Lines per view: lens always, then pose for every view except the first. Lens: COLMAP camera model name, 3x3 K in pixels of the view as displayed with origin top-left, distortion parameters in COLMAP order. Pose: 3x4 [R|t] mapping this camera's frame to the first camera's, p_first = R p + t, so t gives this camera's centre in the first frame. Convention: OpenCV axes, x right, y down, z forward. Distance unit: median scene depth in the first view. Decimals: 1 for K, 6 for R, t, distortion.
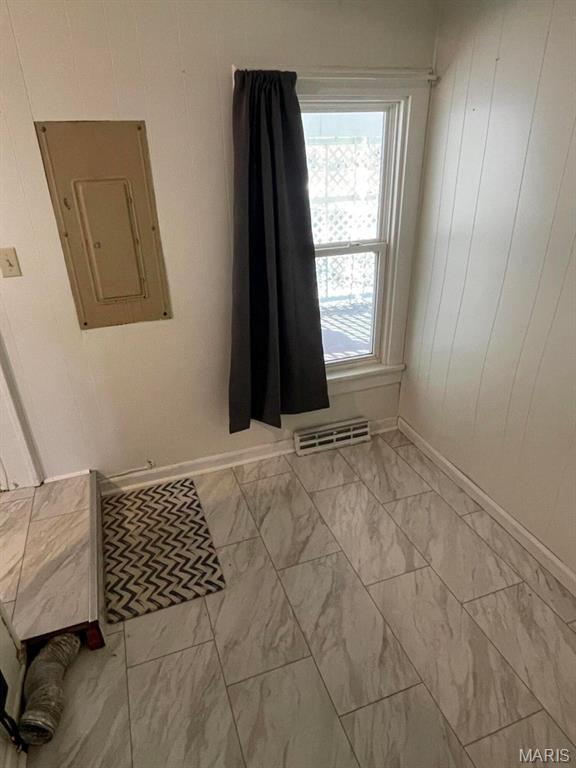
lens RADIAL K [[488.7, 0, 288.0], [0, 488.7, 384.0], [0, 0, 1]] dist [0.000849, 0.000080]
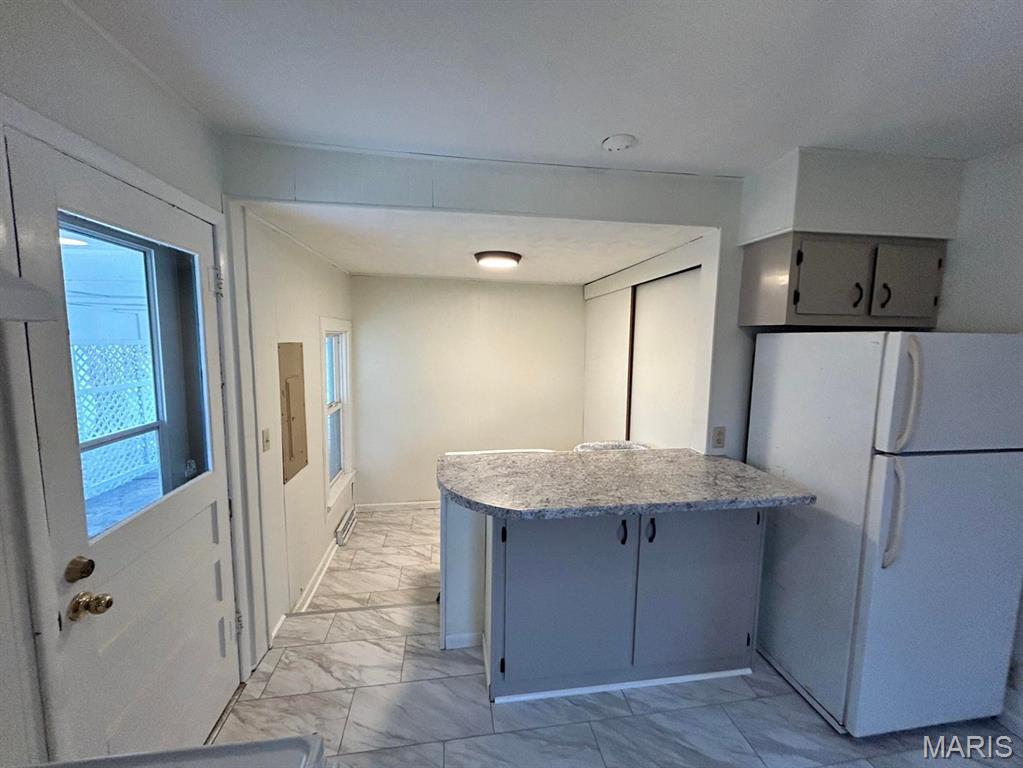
lens RADIAL K [[415.1, 0, 511.5], [0, 415.1, 384.0], [0, 0, 1]] dist [-0.001040, -0.000094]
pose [[0.189858, -0.074473, 0.978983, -0.558157], [0.414393, 0.910030, -0.011137, -0.038424], [-0.890075, 0.407798, 0.203637, 0.055415]]
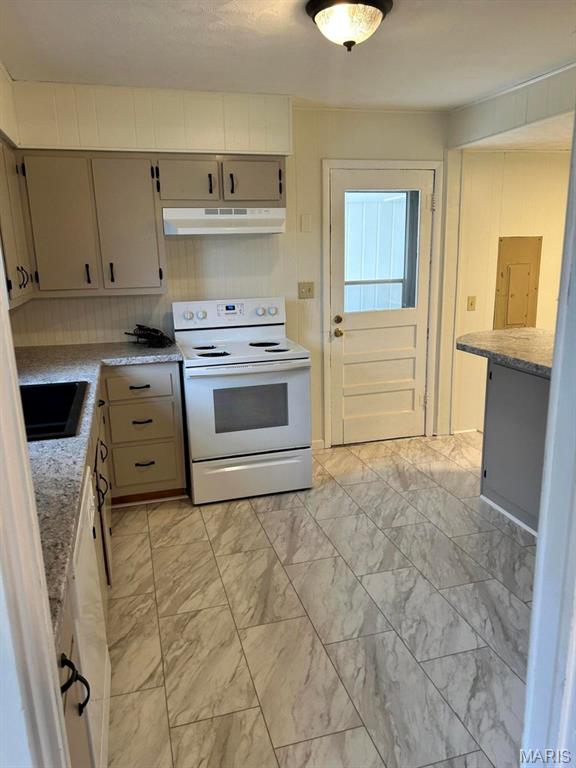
lens RADIAL K [[561.1, 0, 288.0], [0, 561.1, 384.0], [0, 0, 1]] dist [-0.002770, -0.000833]
pose [[0.997647, 0.020751, -0.065346, -0.425858], [-0.034307, 0.976288, -0.213742, 0.209505], [0.059361, 0.215481, 0.974702, -0.423074]]
